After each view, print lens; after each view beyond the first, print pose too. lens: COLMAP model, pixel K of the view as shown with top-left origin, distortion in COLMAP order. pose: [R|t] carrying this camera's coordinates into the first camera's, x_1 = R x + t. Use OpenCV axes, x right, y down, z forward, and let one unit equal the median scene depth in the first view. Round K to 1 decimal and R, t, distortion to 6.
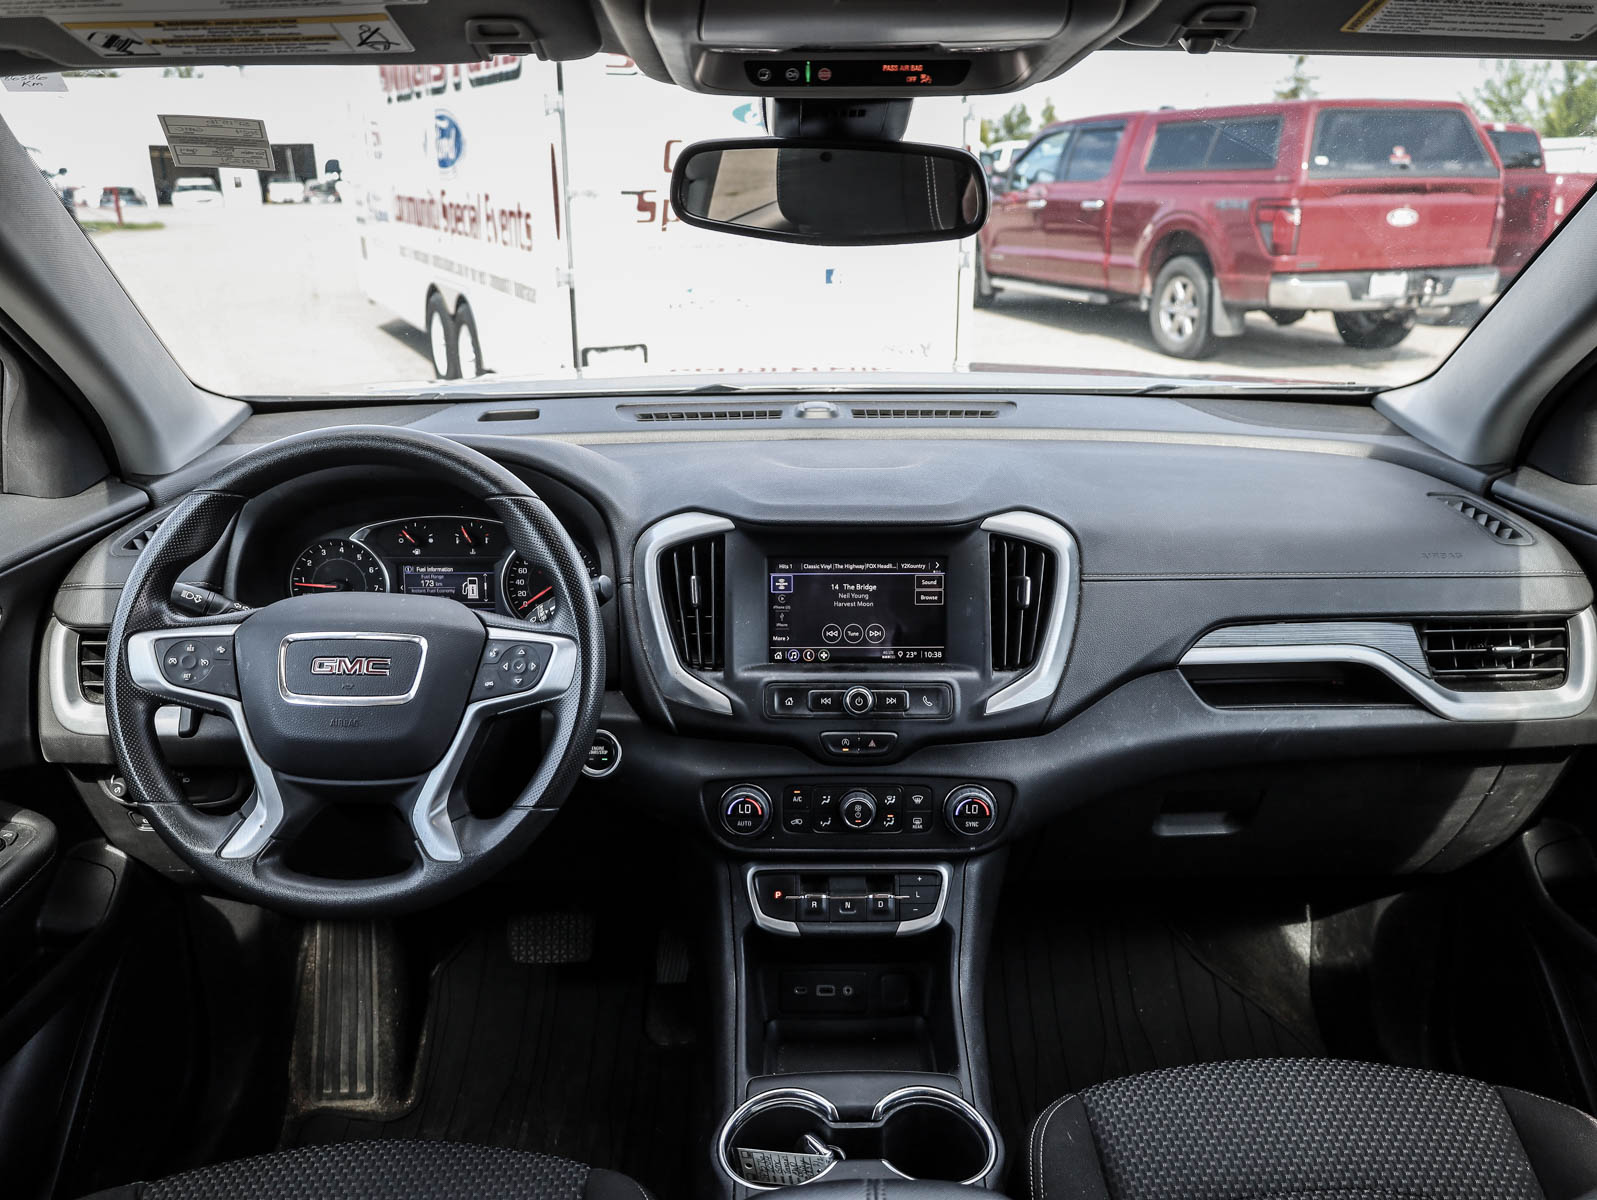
lens RADIAL K [[1259.9, 0, 811.5], [0, 1259.9, 600.4], [0, 0, 1]] dist [-0.005387, 0.016228]
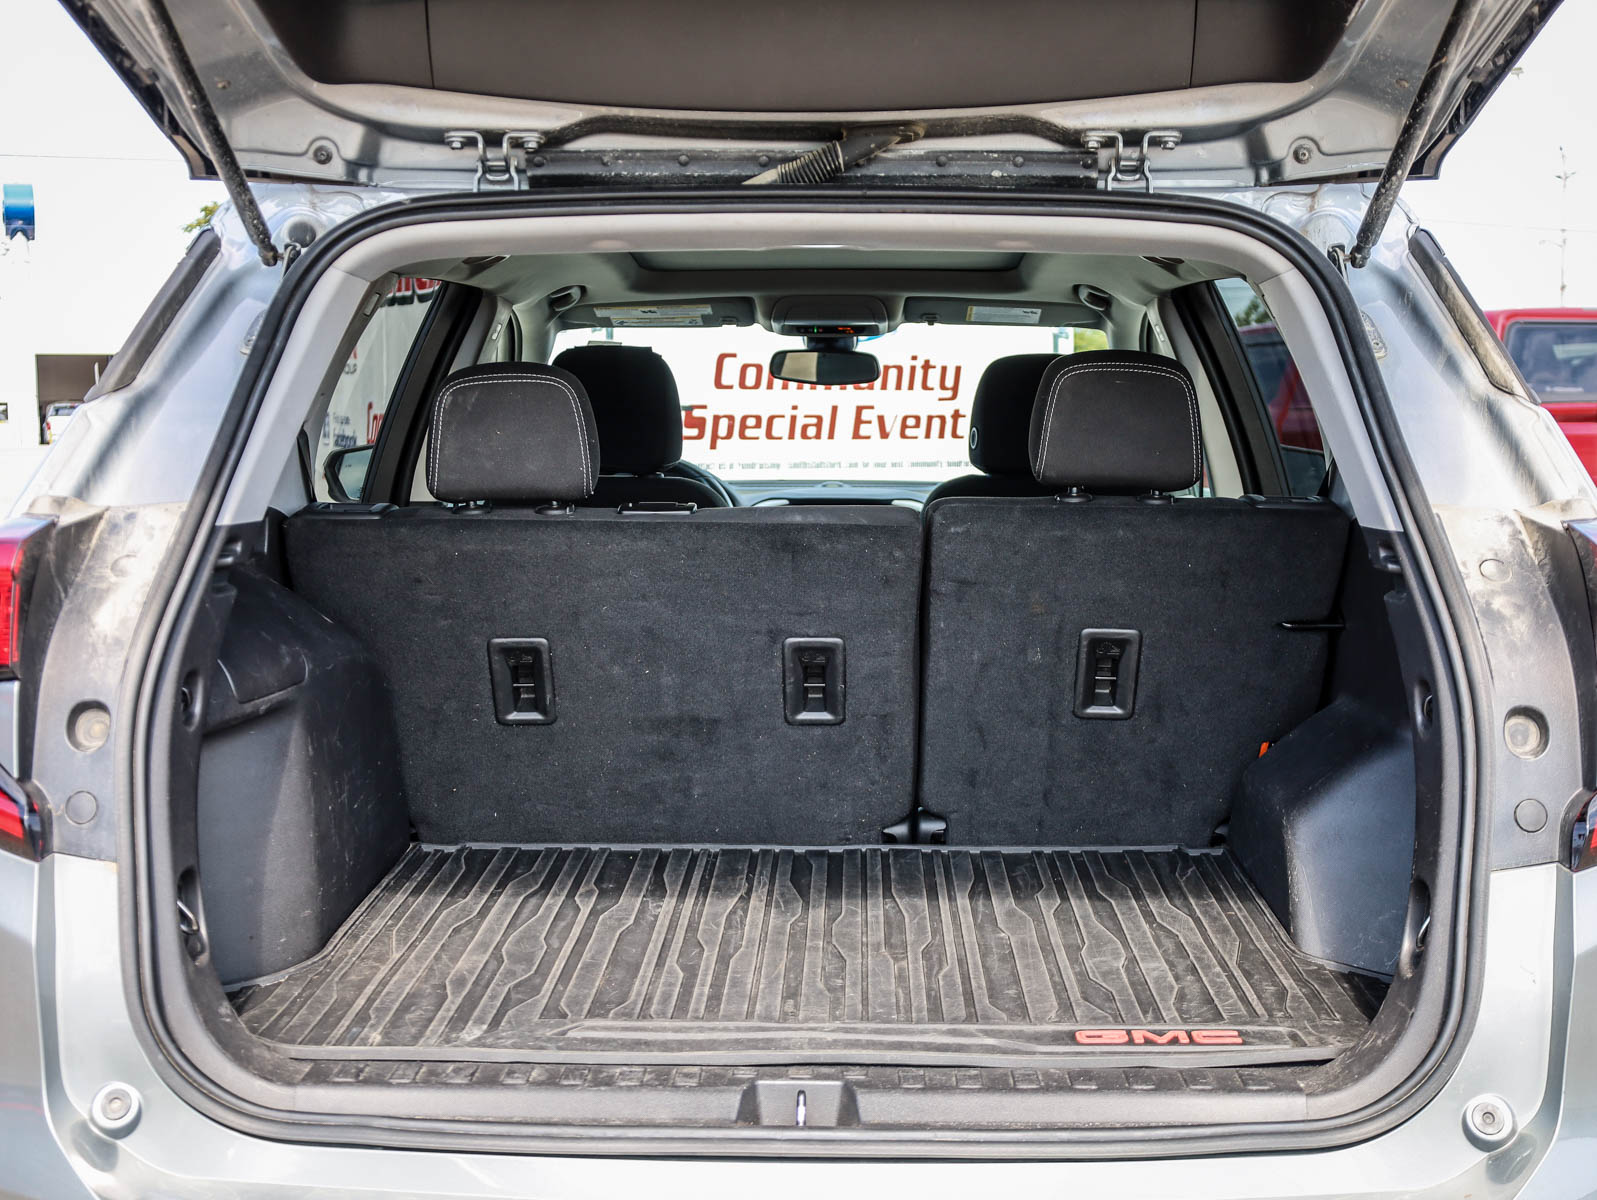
lens RADIAL K [[2266.6, 0, 801.2], [0, 2266.6, 601.0], [0, 0, 1]] dist [0.001184, 0.000000]
pose [[0.998490, 0.013941, -0.053141, 0.188026], [-0.026331, 0.970369, -0.240190, 1.119581], [0.048218, 0.241226, 0.969270, -3.027931]]
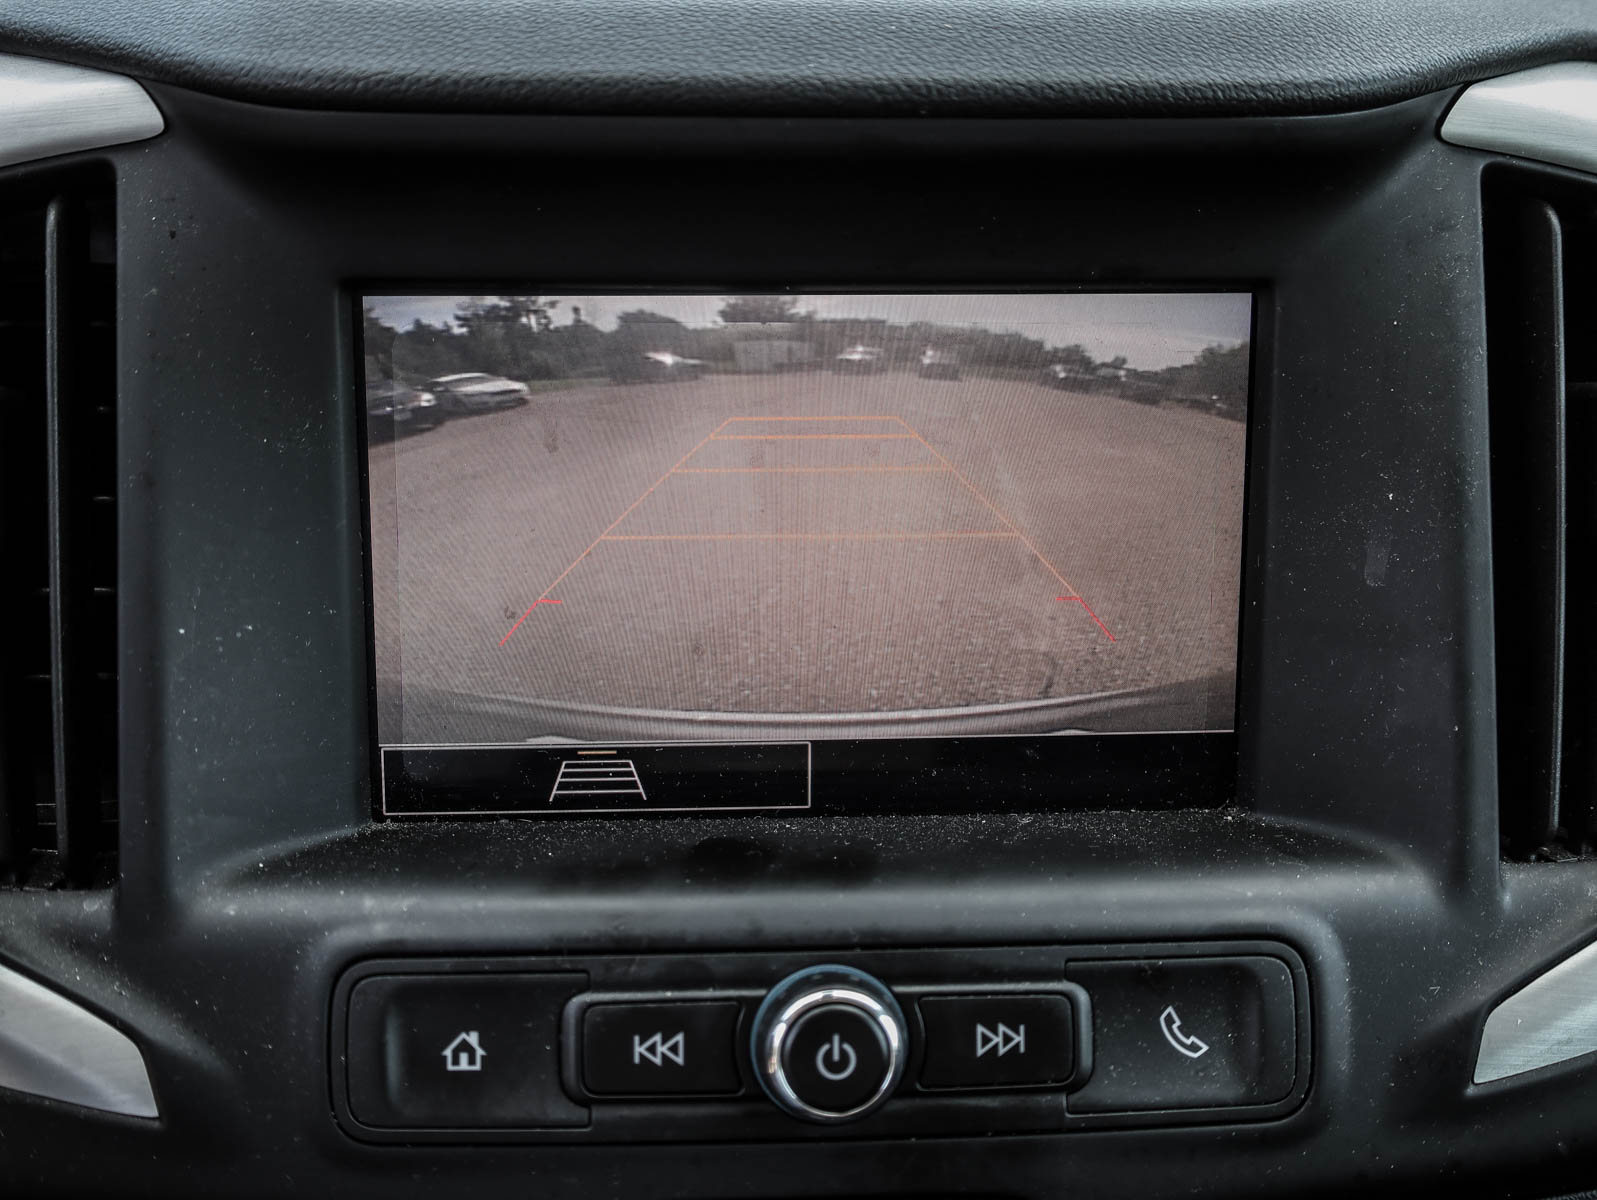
lens RADIAL K [[2266.6, 0, 802.3], [0, 2266.6, 587.8], [0, 0, 1]] dist [0.001184, 0.000000]
pose [[0.997026, -0.009010, 0.076536, 0.007305], [0.002696, 0.996612, 0.082206, -0.016632], [-0.077017, -0.081756, 0.993672, 0.645716]]
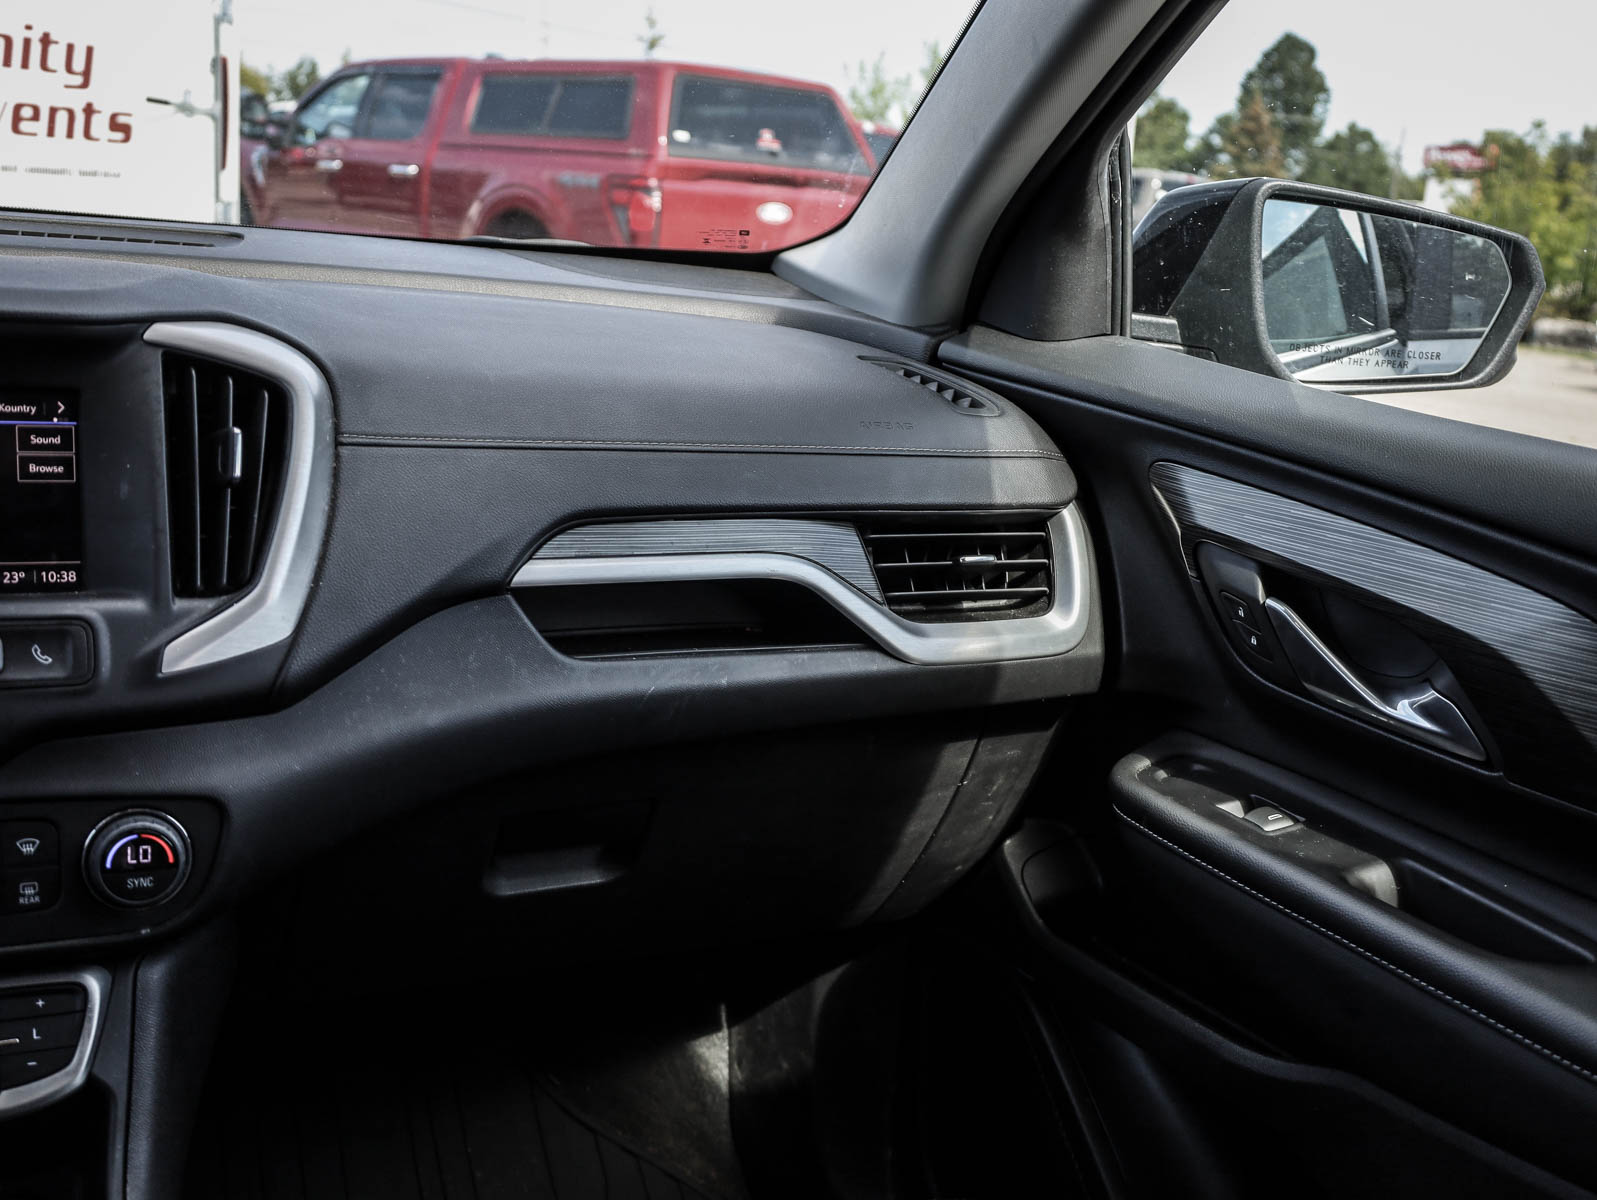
lens RADIAL K [[1638.4, 0, 784.9], [0, 1638.4, 606.2], [0, 0, 1]] dist [0.000841, 0.000000]
pose [[0.906591, -0.024908, 0.421274, 0.083307], [0.051461, 0.997332, -0.051777, 0.108022], [-0.418861, 0.068620, 0.905454, 0.246502]]
